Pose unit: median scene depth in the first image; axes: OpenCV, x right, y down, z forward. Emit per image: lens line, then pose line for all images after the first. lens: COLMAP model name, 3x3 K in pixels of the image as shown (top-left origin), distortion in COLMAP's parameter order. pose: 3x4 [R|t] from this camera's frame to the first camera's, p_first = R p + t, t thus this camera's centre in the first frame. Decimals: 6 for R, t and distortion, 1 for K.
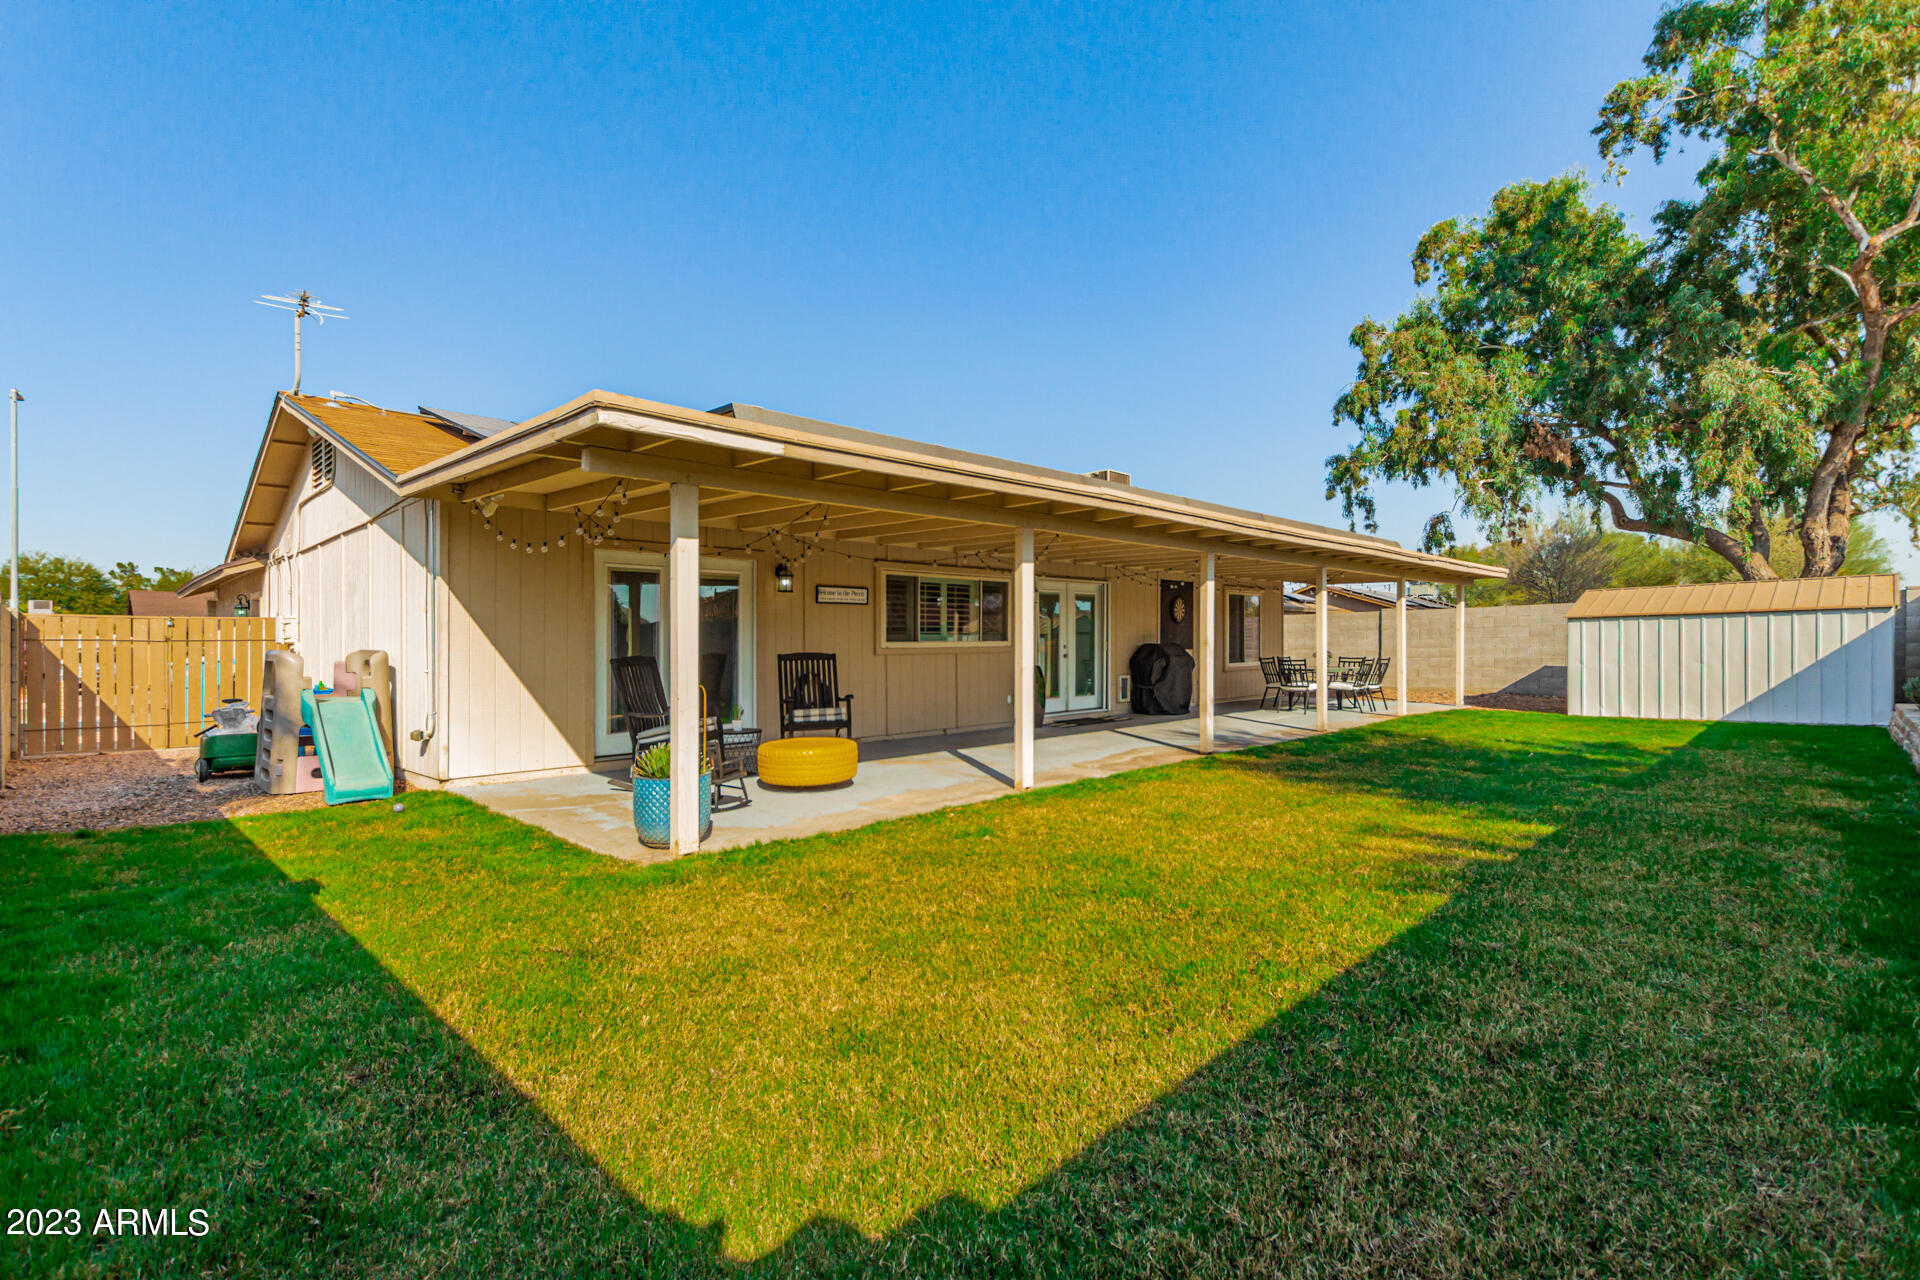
lens RADIAL K [[894.0, 0, 958.2], [0, 894.0, 647.6], [0, 0, 1]] dist [-0.000129, 0.000004]
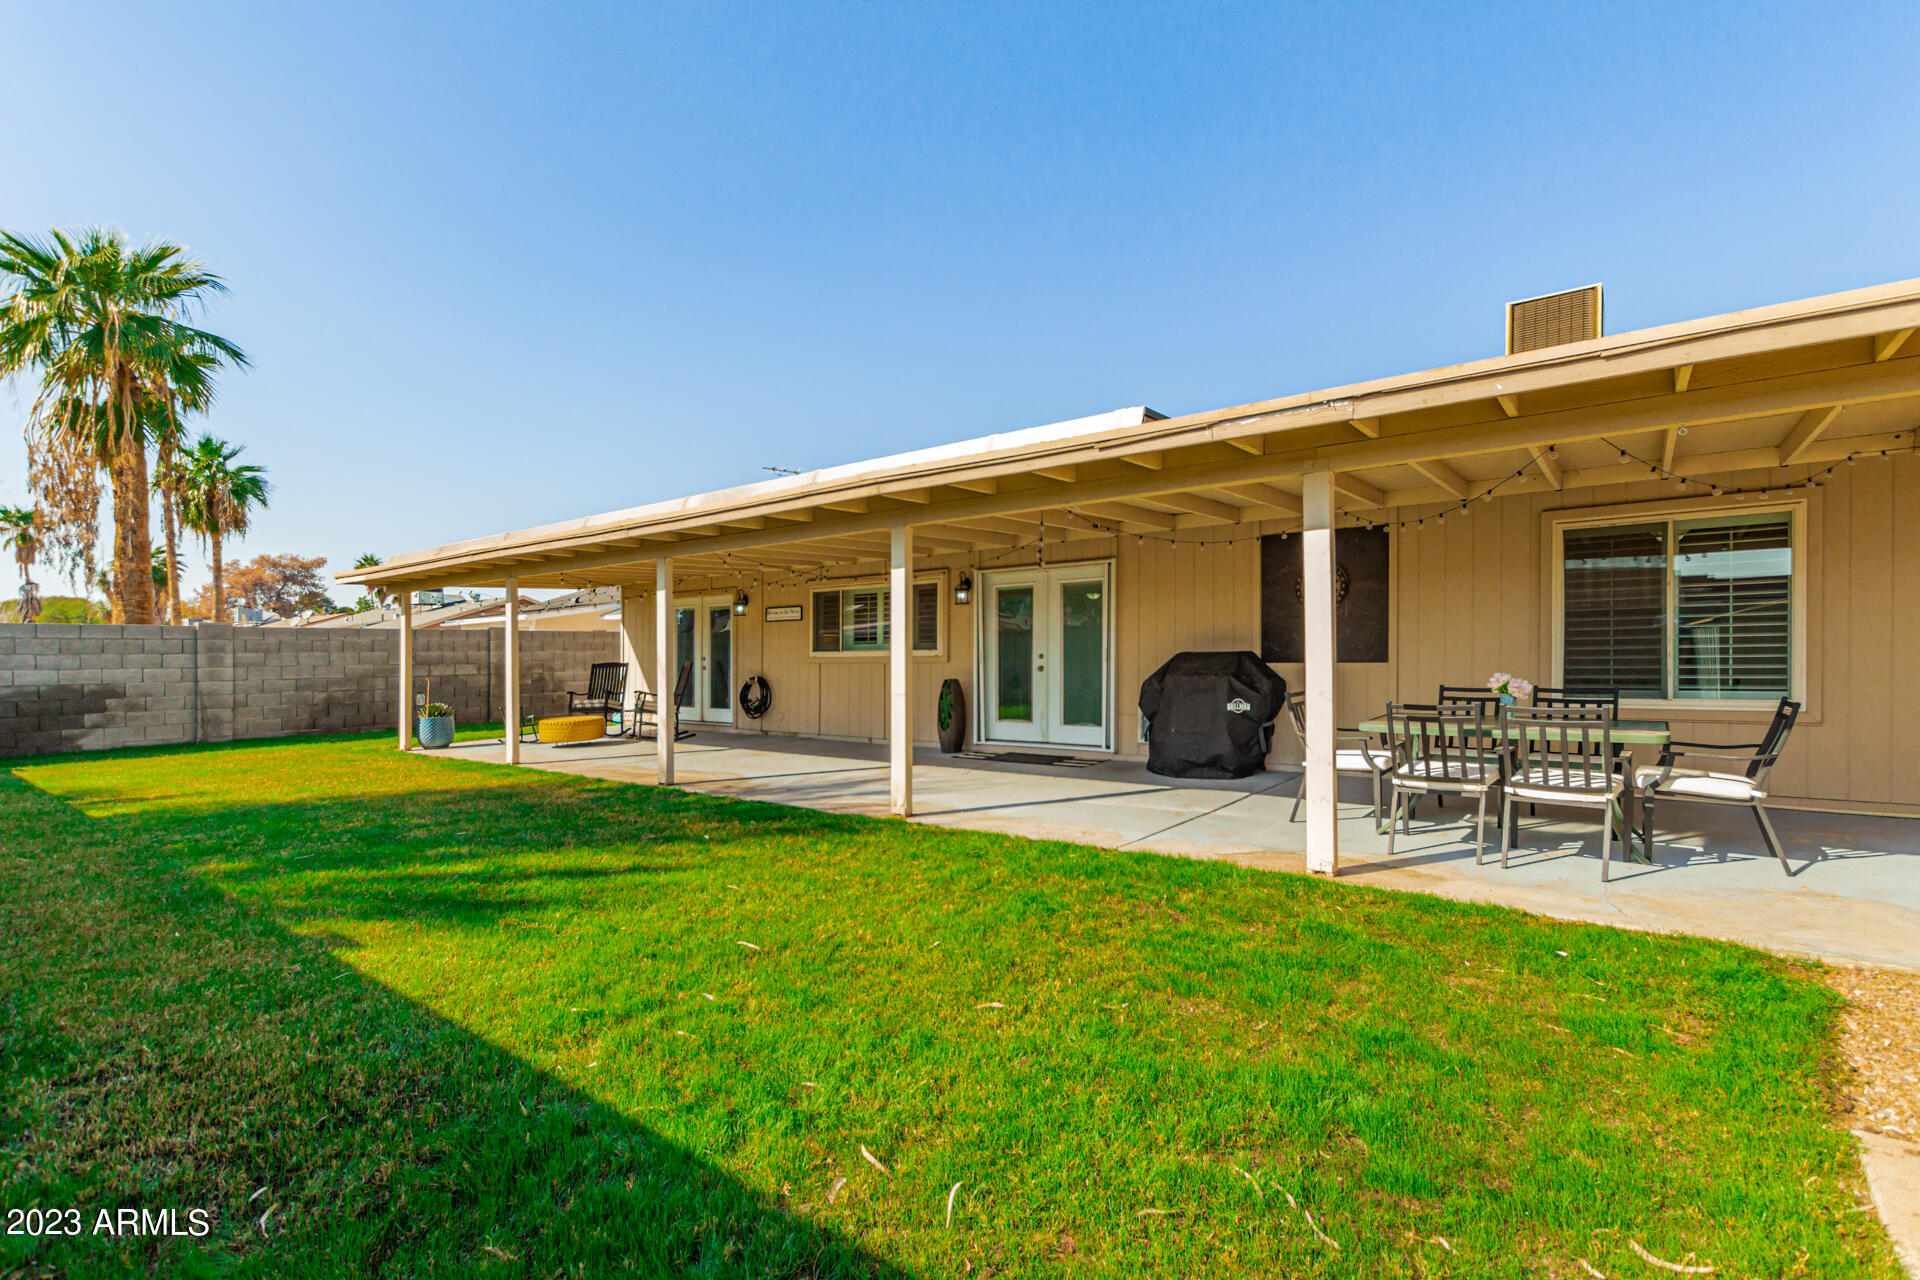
lens RADIAL K [[894.0, 0, 958.4], [0, 894.0, 646.7], [0, 0, 1]] dist [-0.000129, 0.000004]
pose [[0.136980, -0.002282, -0.990571, 0.982271], [0.005701, 0.999983, -0.001515, -0.009759], [0.990557, -0.005440, 0.136990, 0.949827]]
